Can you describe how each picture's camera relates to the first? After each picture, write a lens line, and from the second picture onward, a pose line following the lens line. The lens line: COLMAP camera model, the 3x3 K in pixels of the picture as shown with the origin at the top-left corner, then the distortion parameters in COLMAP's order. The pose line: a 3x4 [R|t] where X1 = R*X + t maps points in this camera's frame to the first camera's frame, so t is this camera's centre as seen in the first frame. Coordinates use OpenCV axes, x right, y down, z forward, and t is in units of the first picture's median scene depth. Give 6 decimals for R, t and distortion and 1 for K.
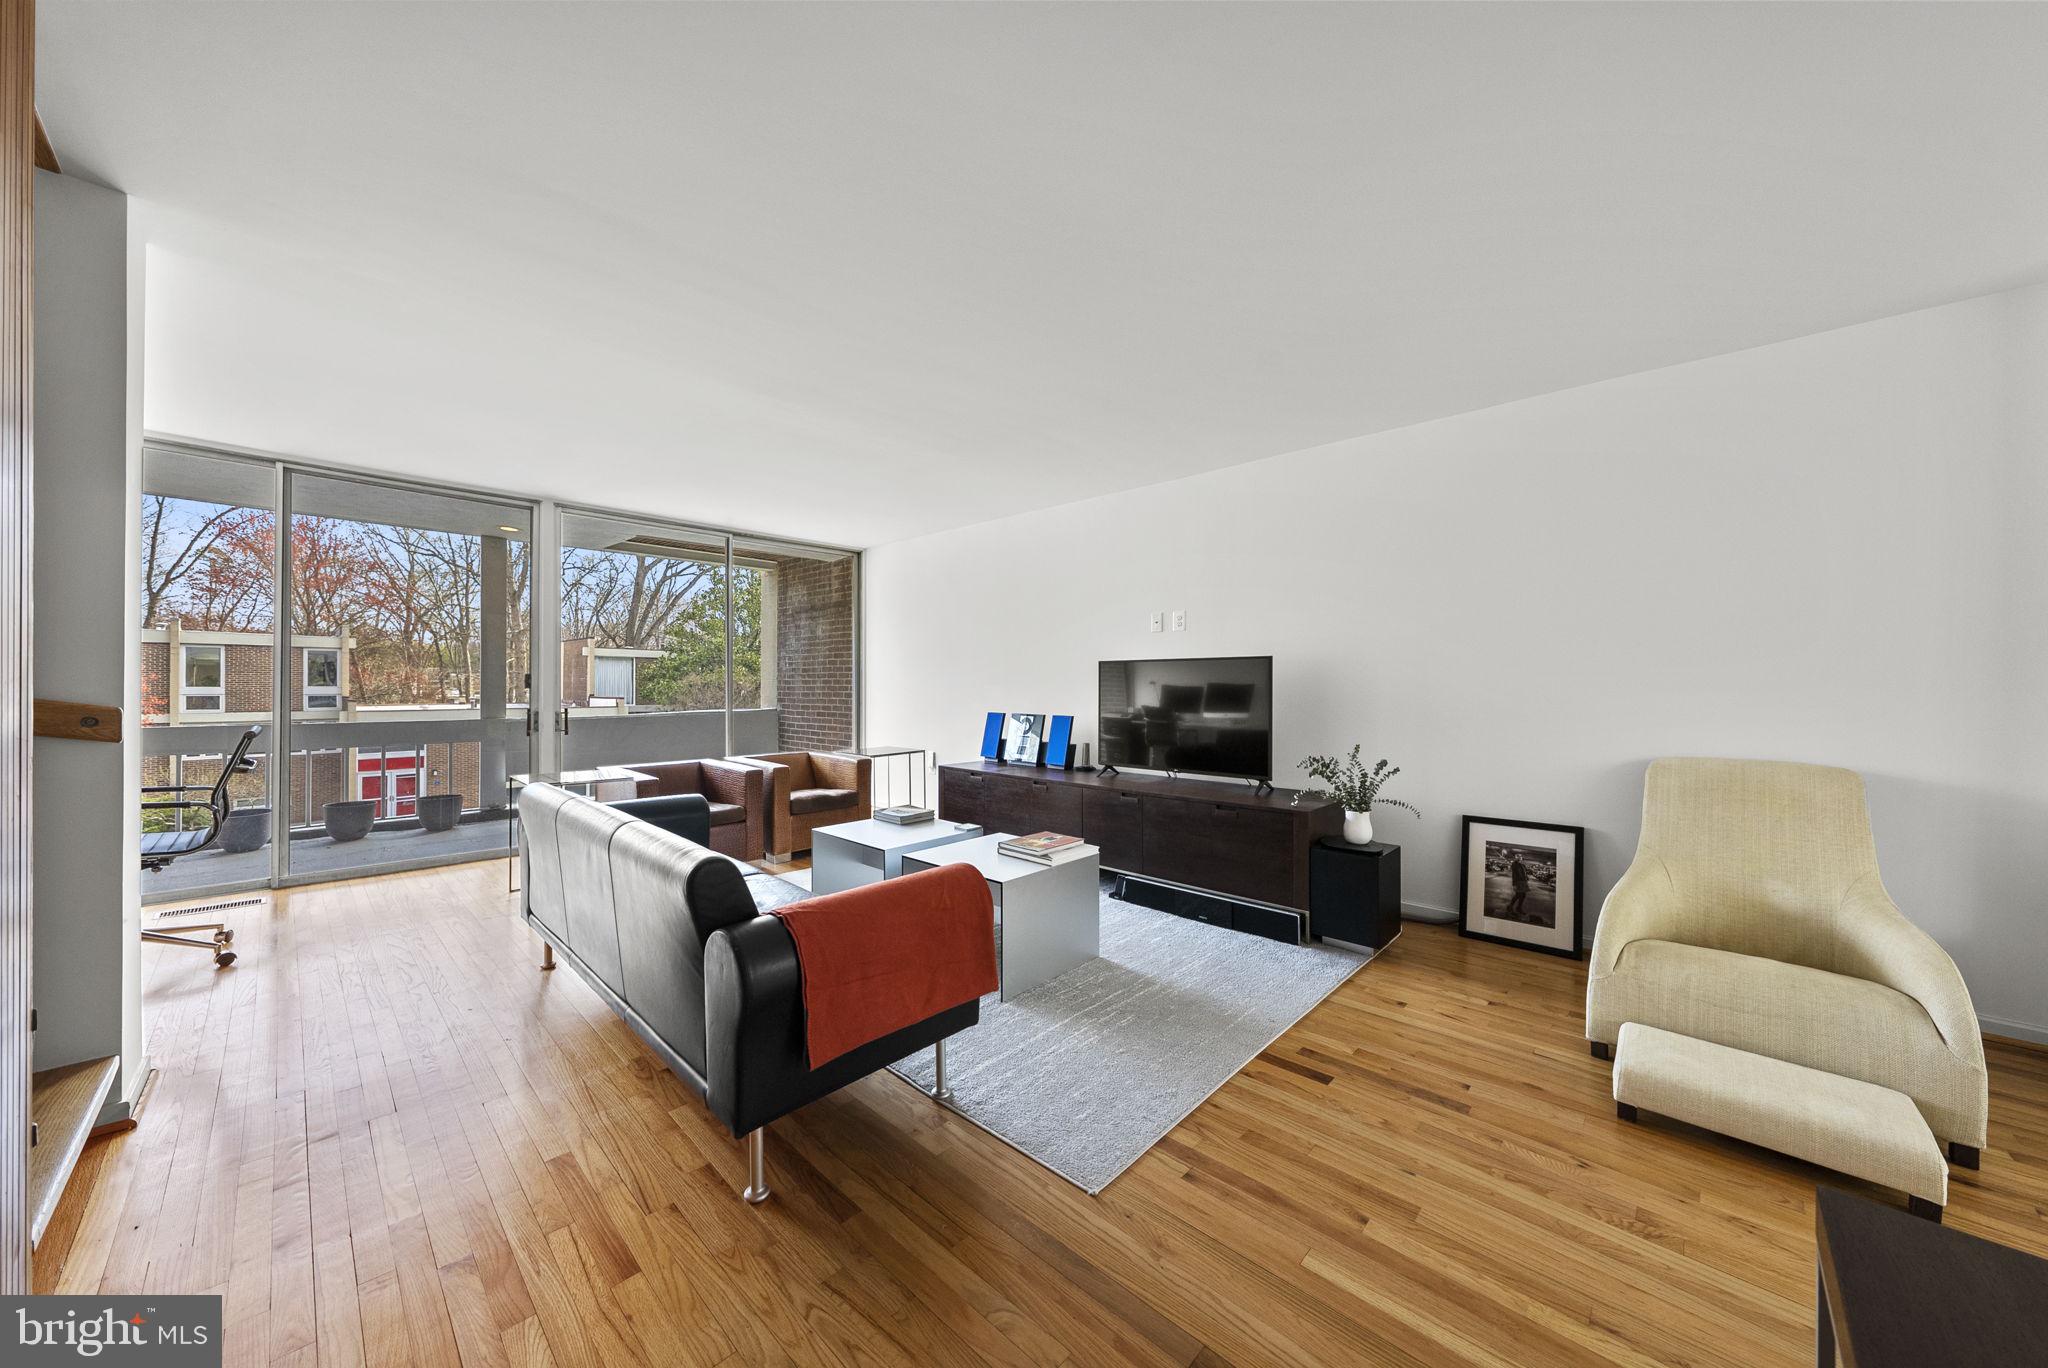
lens RADIAL K [[703.4, 0, 1032.0], [0, 703.4, 683.2], [0, 0, 1]] dist [0.000040, 0.000001]
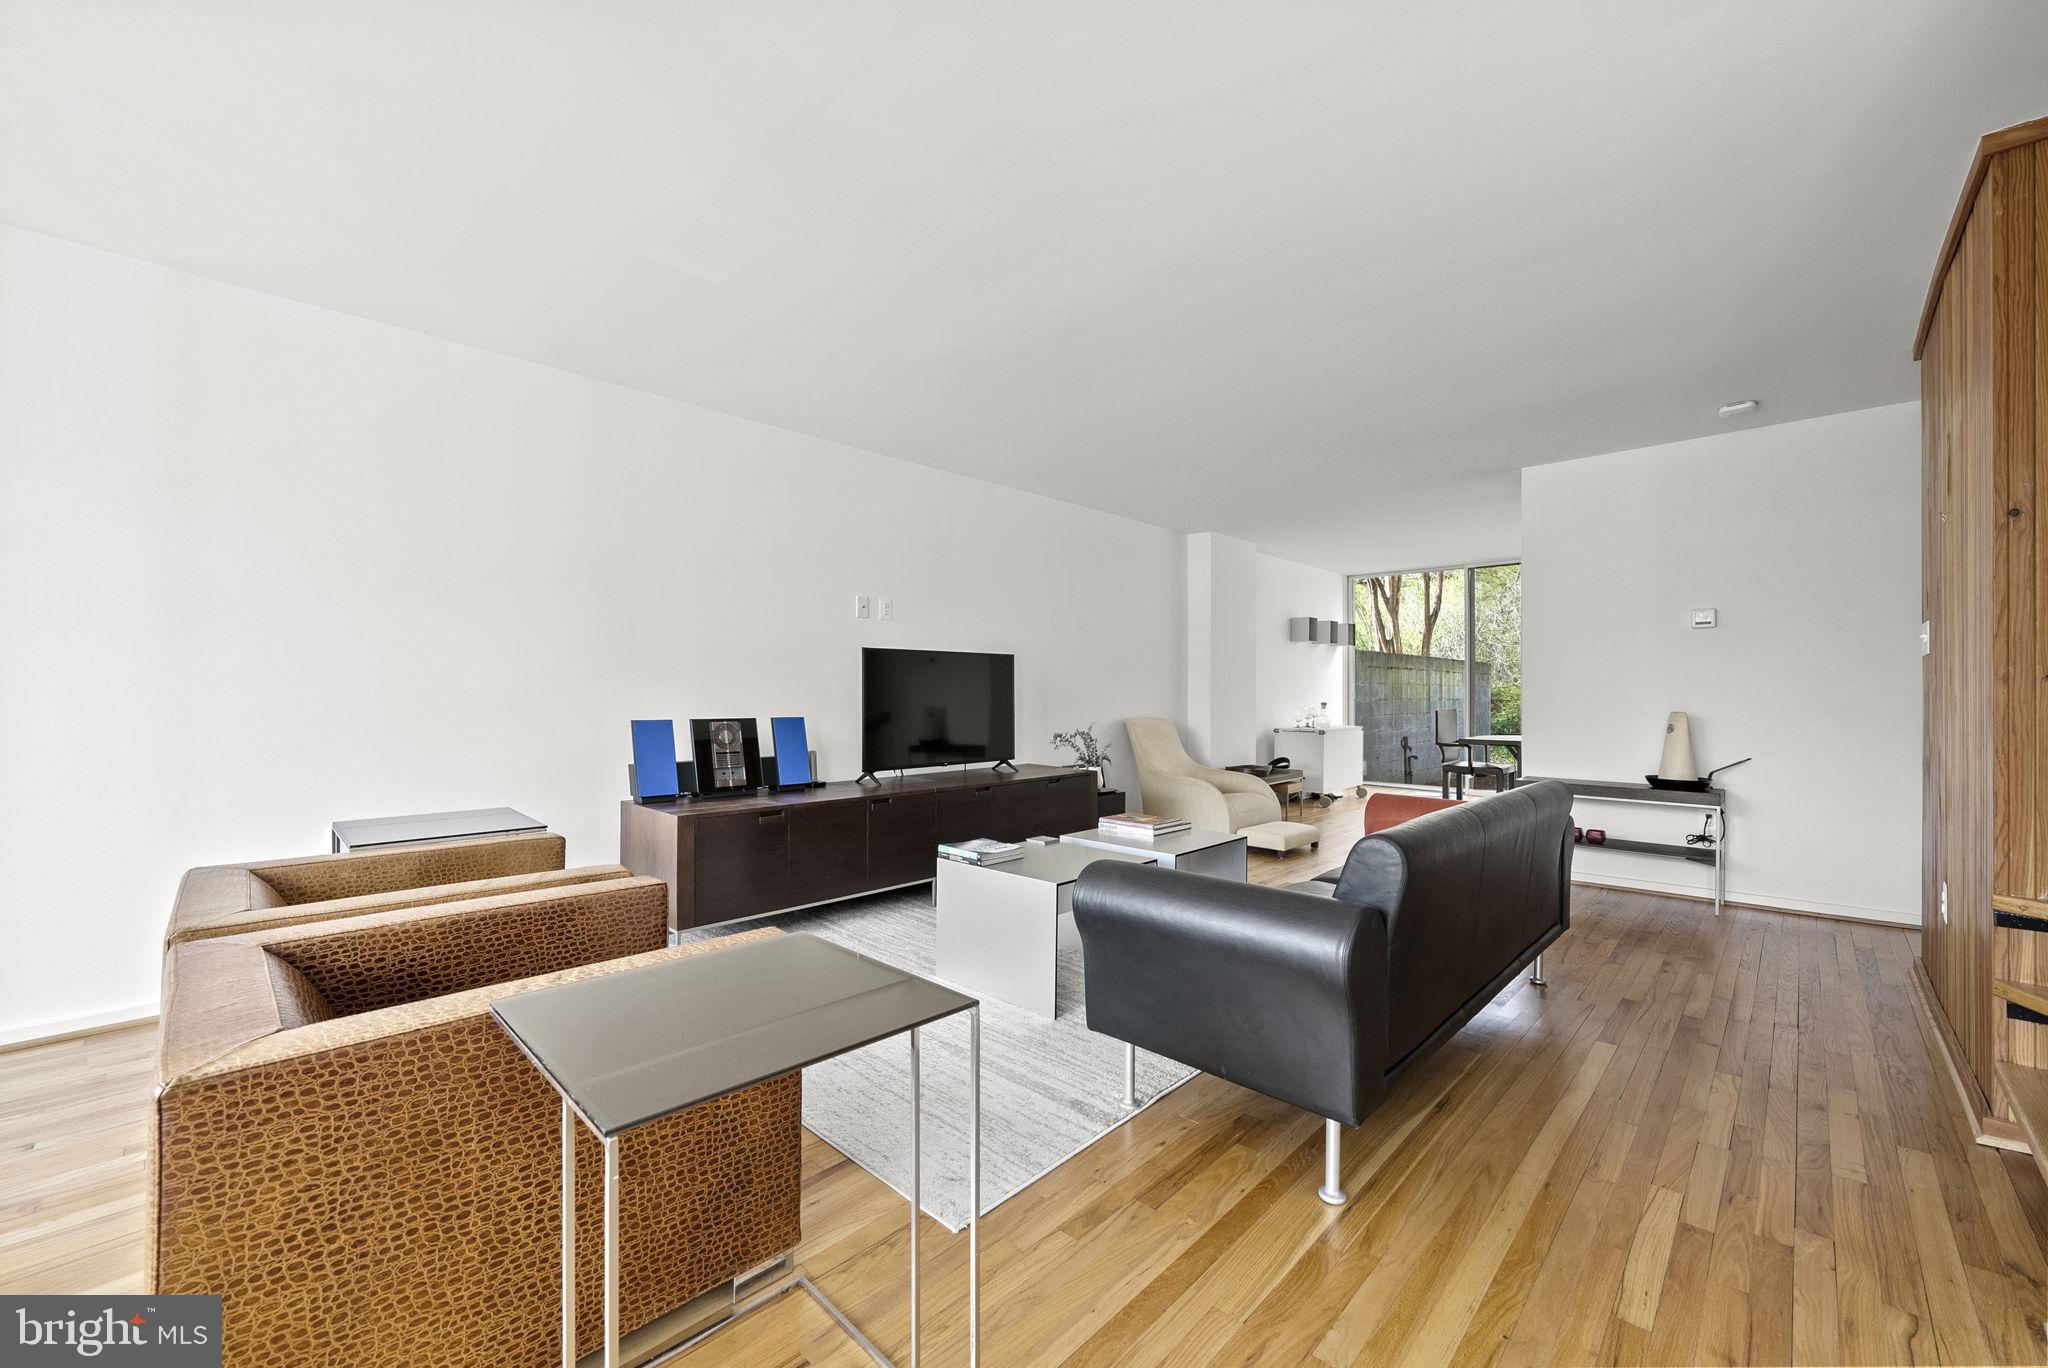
lens RADIAL K [[796.0, 0, 1024.0], [0, 796.0, 684.0], [0, 0, 1]] dist [0.000660, 0.000103]
pose [[0.018040, 0.003754, 0.999830, -0.843598], [-0.006497, 0.999972, -0.003638, 0.013302], [-0.999816, -0.006430, 0.018064, 0.803773]]
